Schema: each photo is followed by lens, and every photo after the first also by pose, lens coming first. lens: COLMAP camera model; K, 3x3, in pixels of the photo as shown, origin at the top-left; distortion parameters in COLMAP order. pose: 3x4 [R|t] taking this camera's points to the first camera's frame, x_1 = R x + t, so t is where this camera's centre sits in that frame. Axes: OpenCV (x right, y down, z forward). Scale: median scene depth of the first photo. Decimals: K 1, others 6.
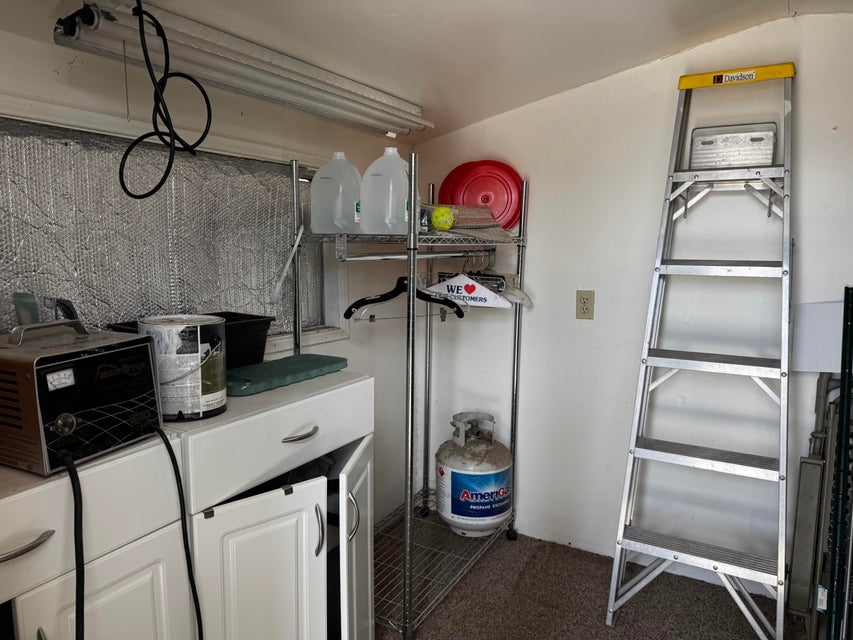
lens RADIAL K [[600.4, 0, 427.3], [0, 600.4, 325.1], [0, 0, 1]] dist [-0.006425, -0.007356]
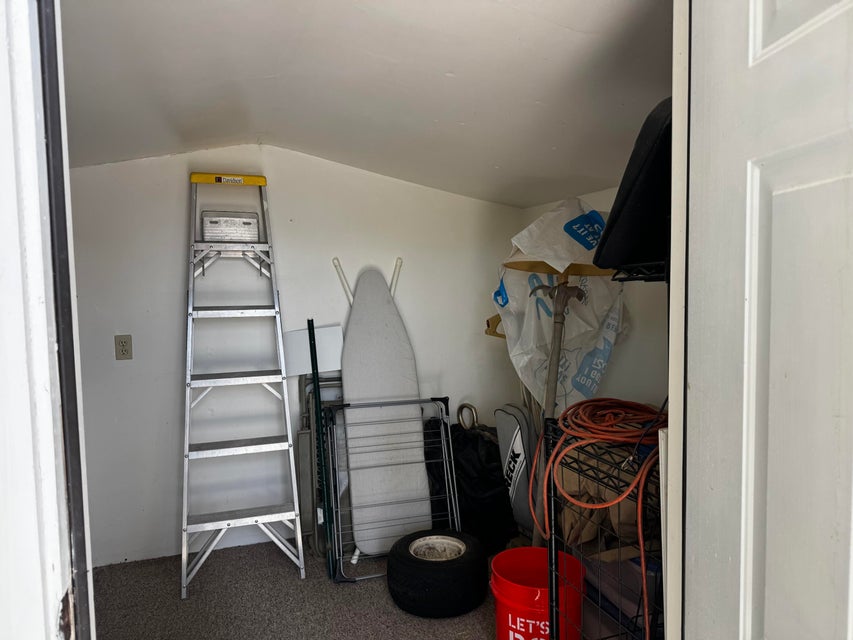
lens RADIAL K [[600.4, 0, 427.3], [0, 600.4, 325.1], [0, 0, 1]] dist [-0.006425, -0.007356]
pose [[0.636139, -0.060348, 0.769211, -0.313001], [0.114095, 0.993334, -0.016424, 0.012331], [-0.763092, 0.098211, 0.638784, -0.253096]]
